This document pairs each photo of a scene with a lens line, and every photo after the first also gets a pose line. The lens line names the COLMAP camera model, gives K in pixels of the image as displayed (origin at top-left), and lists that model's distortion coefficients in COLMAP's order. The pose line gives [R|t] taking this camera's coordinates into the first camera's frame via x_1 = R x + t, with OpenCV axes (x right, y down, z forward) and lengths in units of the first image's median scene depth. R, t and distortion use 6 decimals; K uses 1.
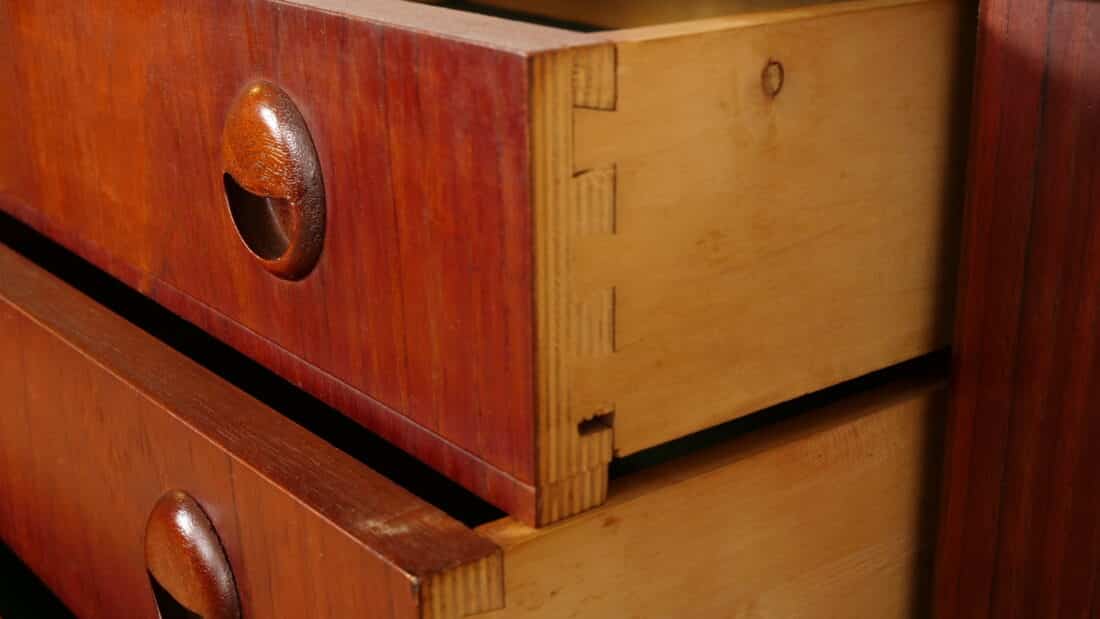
lens RADIAL K [[1582.5, 0, 550.0], [0, 1582.5, 309.5], [0, 0, 1]] dist [-0.005025, -0.001046]
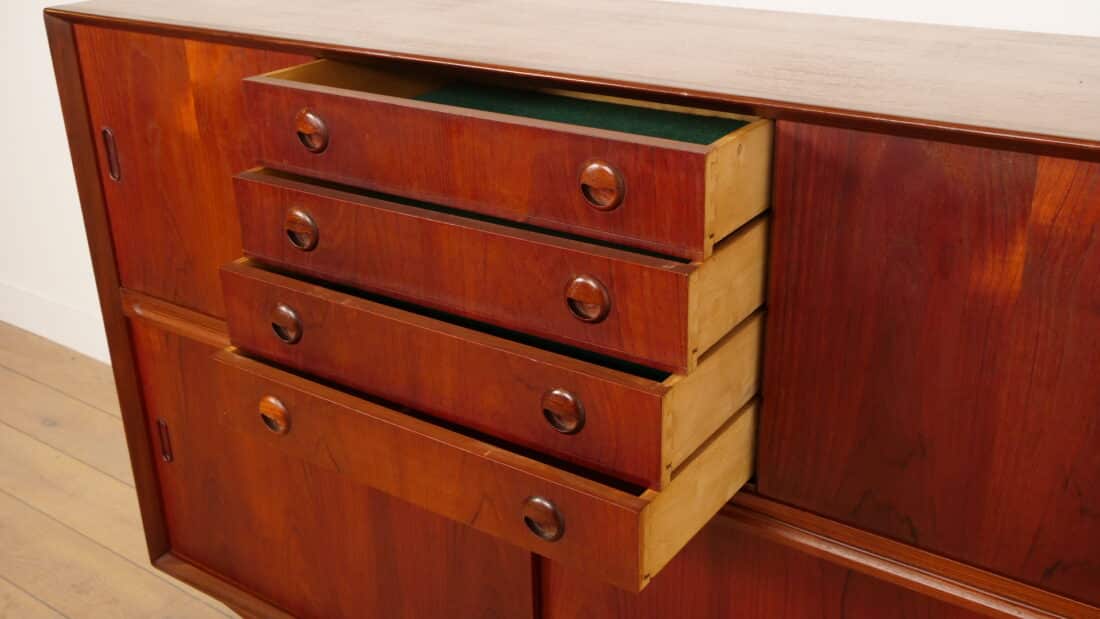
lens RADIAL K [[1172.8, 0, 550.0], [0, 1172.8, 309.5], [0, 0, 1]] dist [0.001979, 0.004680]
pose [[0.957687, -0.138877, 0.252087, -1.145597], [0.116243, 0.987904, 0.102634, -0.099752], [-0.263292, -0.068988, 0.962246, -1.820015]]
